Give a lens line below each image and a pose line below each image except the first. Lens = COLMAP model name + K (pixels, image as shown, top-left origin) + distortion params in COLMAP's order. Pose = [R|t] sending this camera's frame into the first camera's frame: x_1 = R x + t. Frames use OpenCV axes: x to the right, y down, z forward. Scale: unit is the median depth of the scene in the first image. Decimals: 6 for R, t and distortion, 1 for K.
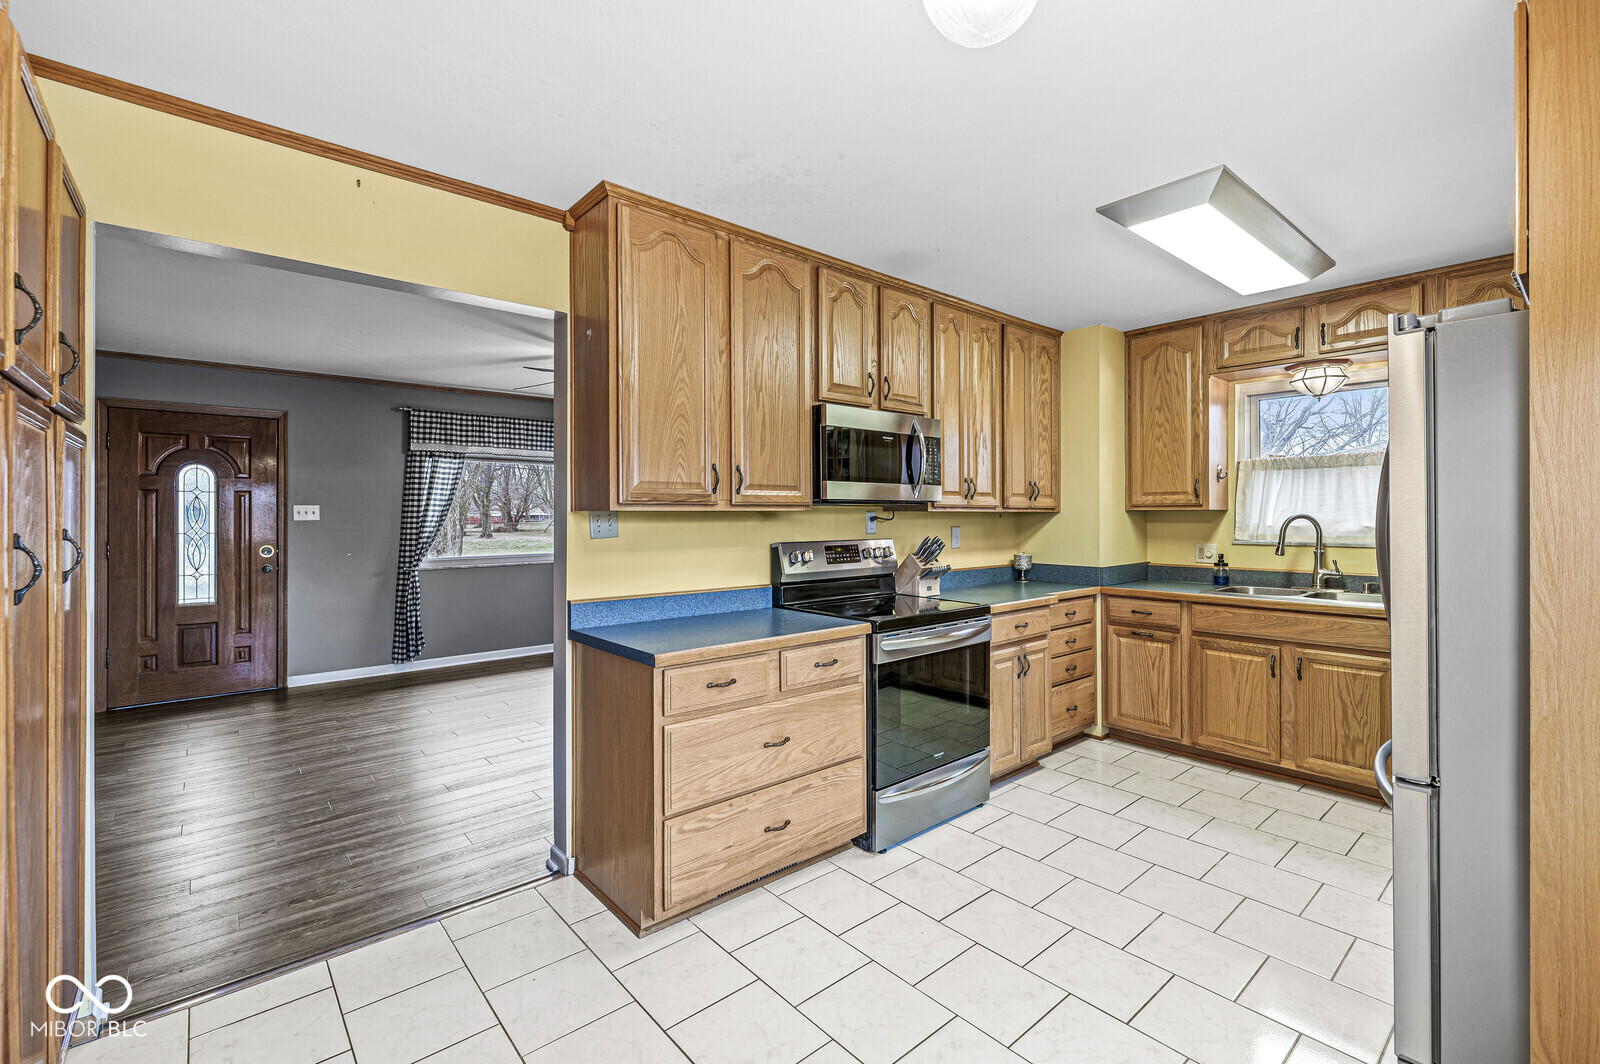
lens RADIAL K [[693.2, 0, 802.8], [0, 693.2, 521.9], [0, 0, 1]] dist [-0.001971, -0.000205]
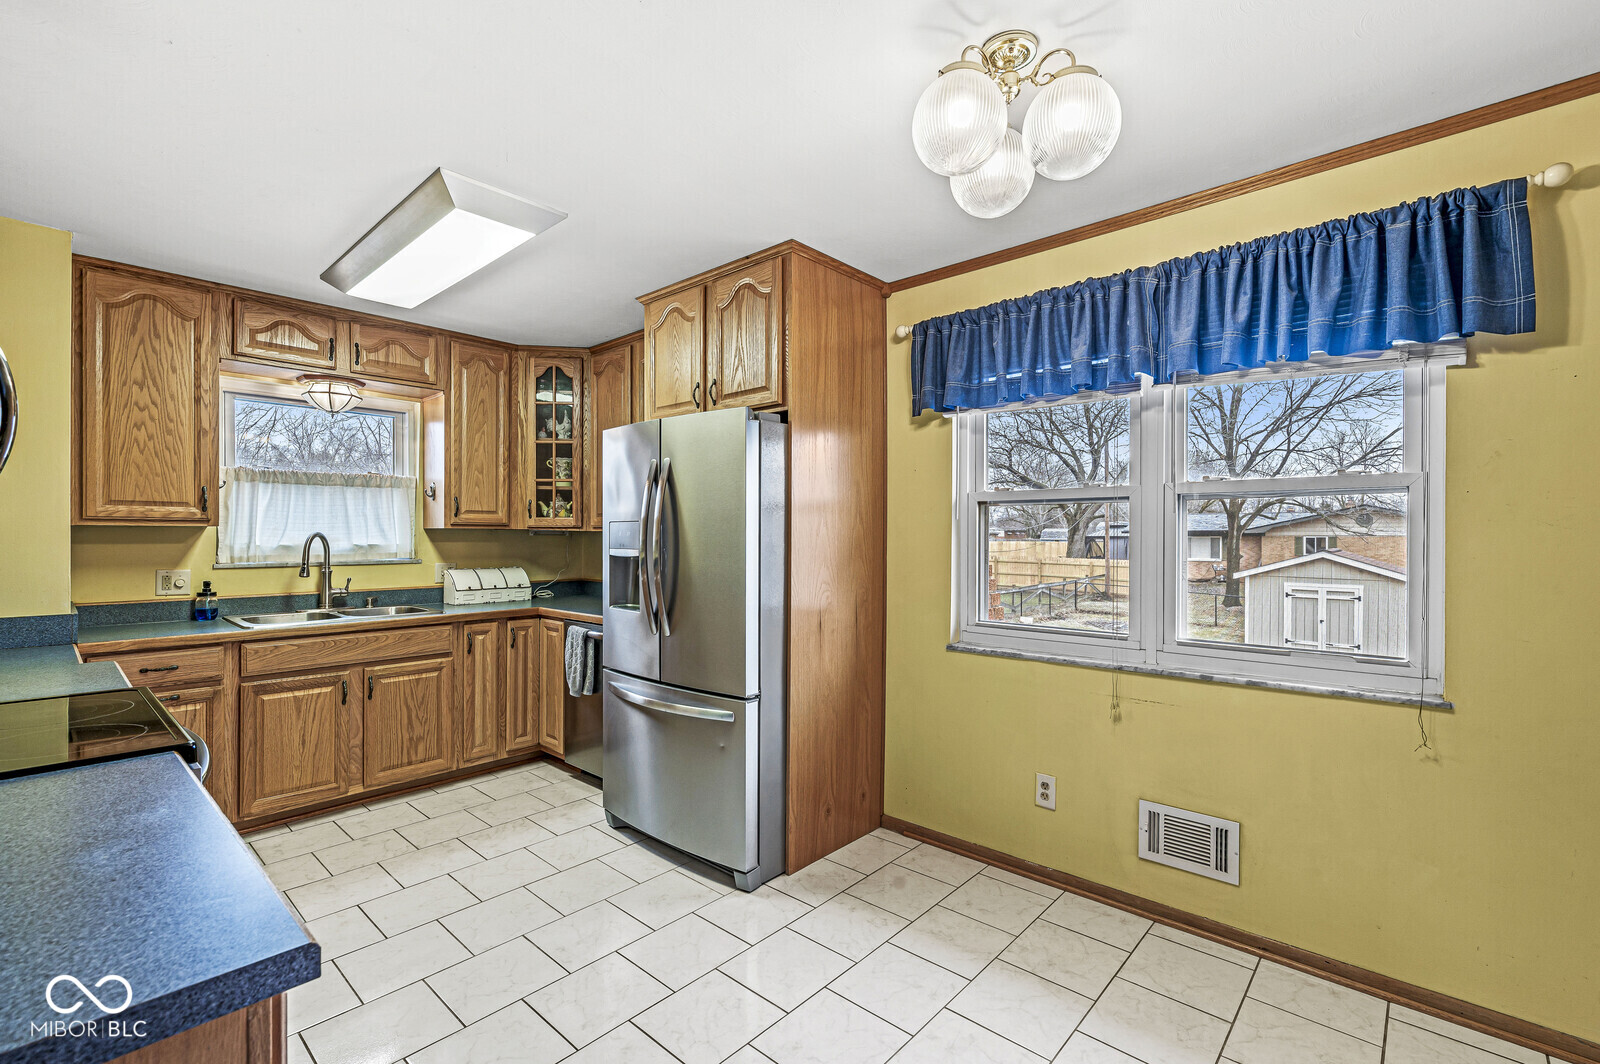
lens RADIAL K [[708.8, 0, 804.4], [0, 708.8, 544.9], [0, 0, 1]] dist [0.001103, 0.000124]
pose [[-0.124971, -0.011716, 0.992091, -0.343005], [0.007228, 0.999893, 0.012719, -0.001853], [-0.992134, 0.008760, -0.124873, 0.467934]]
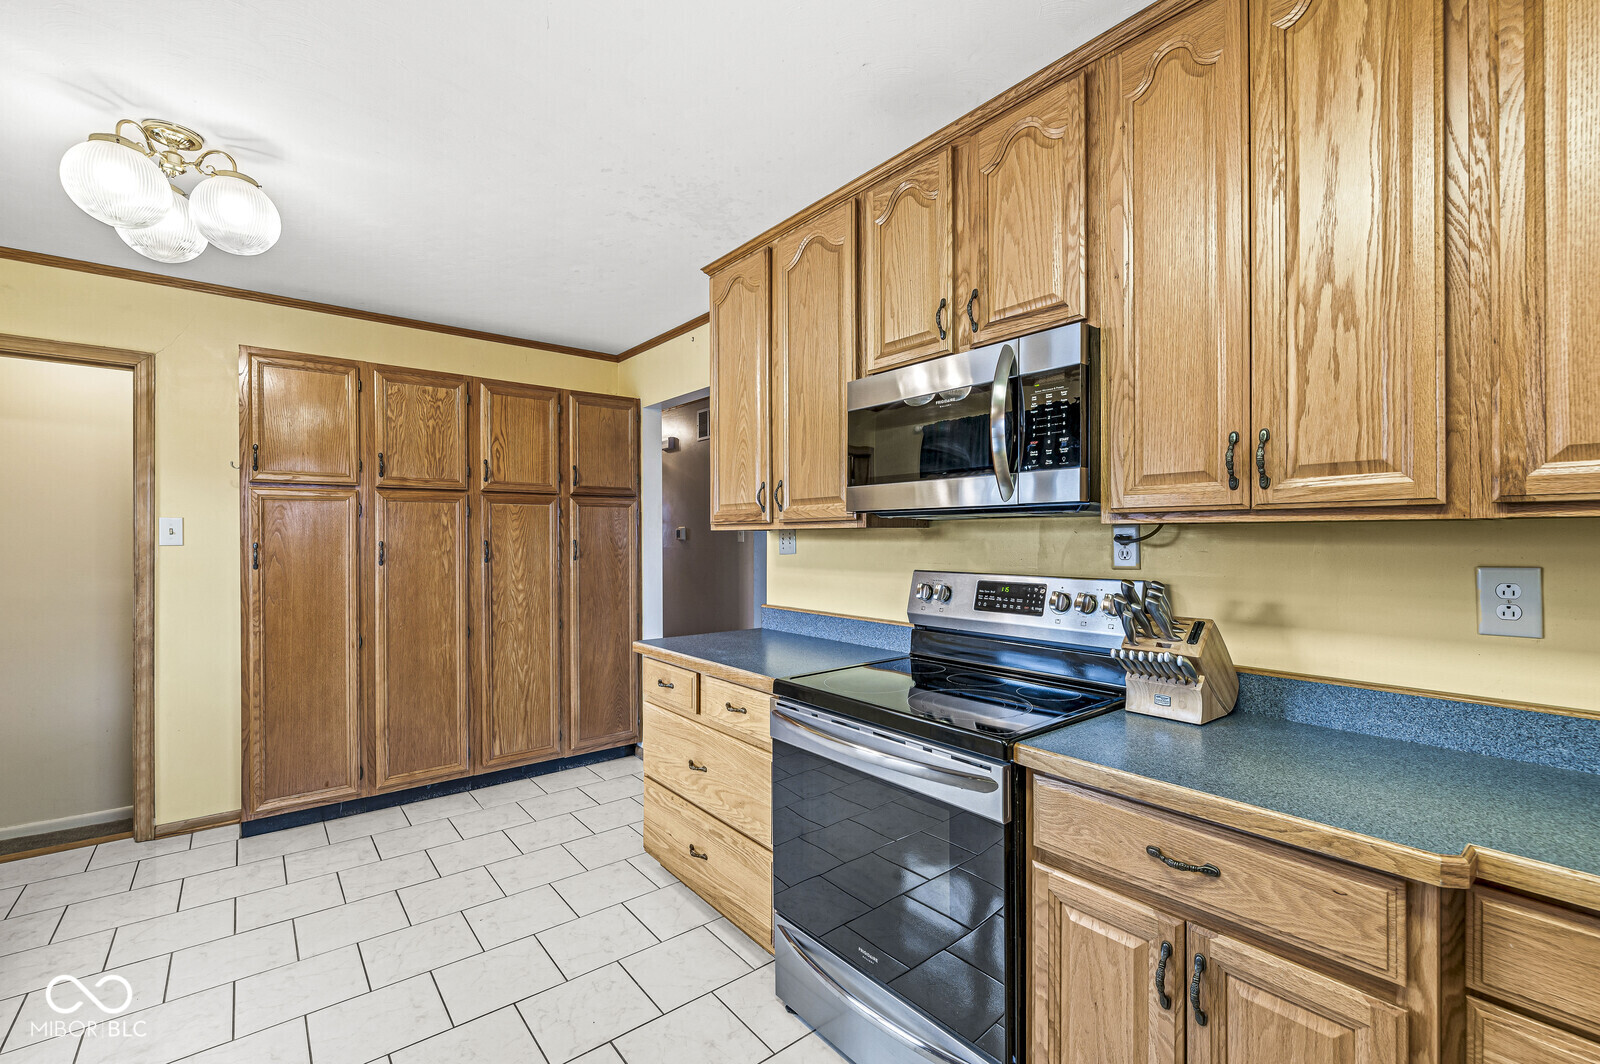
lens RADIAL K [[689.5, 0, 800.5], [0, 689.5, 538.2], [0, 0, 1]] dist [-0.001608, 0.000202]
pose [[-0.031774, 0.005559, -0.999480, 0.622414], [-0.007820, 0.999953, 0.005810, -0.006757], [0.999464, 0.008001, -0.031729, 0.785339]]
